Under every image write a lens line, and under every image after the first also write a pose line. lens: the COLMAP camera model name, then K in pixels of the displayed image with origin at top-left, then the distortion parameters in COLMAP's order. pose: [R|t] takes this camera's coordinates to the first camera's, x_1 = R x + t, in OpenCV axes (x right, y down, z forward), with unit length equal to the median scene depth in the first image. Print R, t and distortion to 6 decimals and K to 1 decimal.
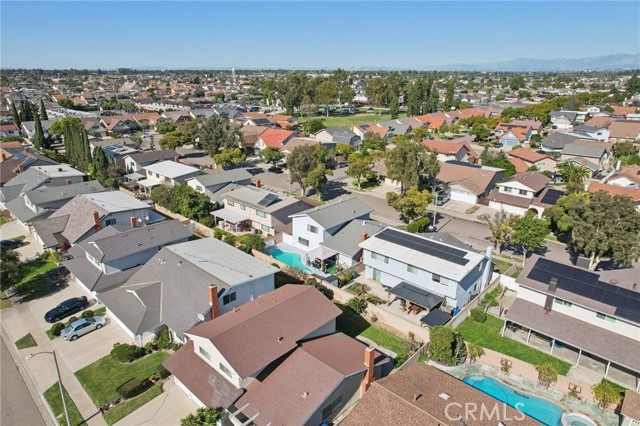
lens RADIAL K [[414.4, 0, 308.4], [0, 414.4, 213.9], [0, 0, 1]] dist [-0.006762, -0.000689]
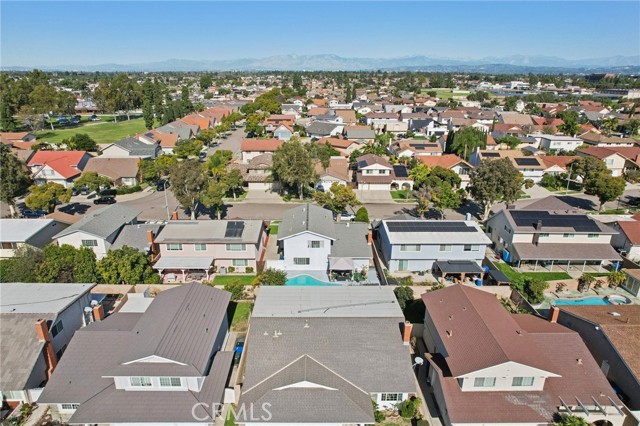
lens RADIAL K [[414.4, 0, 308.4], [0, 414.4, 213.9], [0, 0, 1]] dist [-0.006762, -0.000689]
pose [[0.718878, -0.231820, 0.655343, -0.477653], [0.232238, 0.968679, 0.087906, -0.091891], [-0.655195, 0.089001, 0.750199, 0.247996]]
